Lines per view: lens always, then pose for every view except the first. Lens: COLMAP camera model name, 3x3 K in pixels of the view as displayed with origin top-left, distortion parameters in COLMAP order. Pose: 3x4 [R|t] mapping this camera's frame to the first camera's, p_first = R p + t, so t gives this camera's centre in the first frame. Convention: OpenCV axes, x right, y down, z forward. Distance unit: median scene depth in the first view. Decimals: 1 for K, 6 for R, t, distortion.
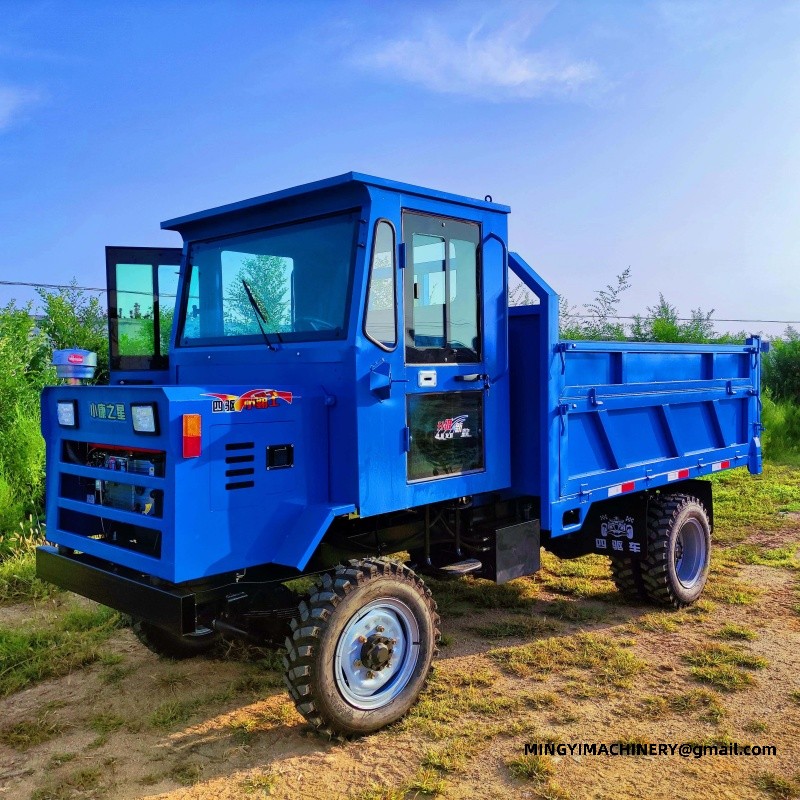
lens RADIAL K [[811.0, 0, 405.1], [0, 811.0, 401.8], [0, 0, 1]] dist [0.021636, 0.000000]
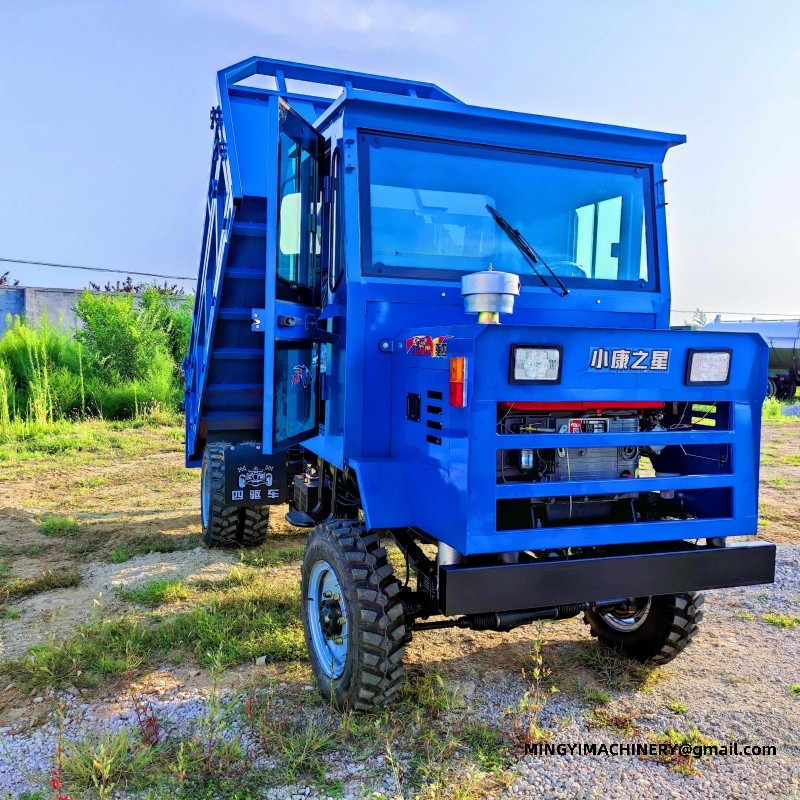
lens RADIAL K [[805.0, 0, 403.4], [0, 805.0, 406.6], [0, 0, 1]] dist [0.008061, 0.000000]
pose [[0.447719, -0.050563, 0.892743, -1.053829], [0.004447, 0.998514, 0.054323, 0.012323], [-0.894163, -0.020352, 0.447279, 0.750212]]
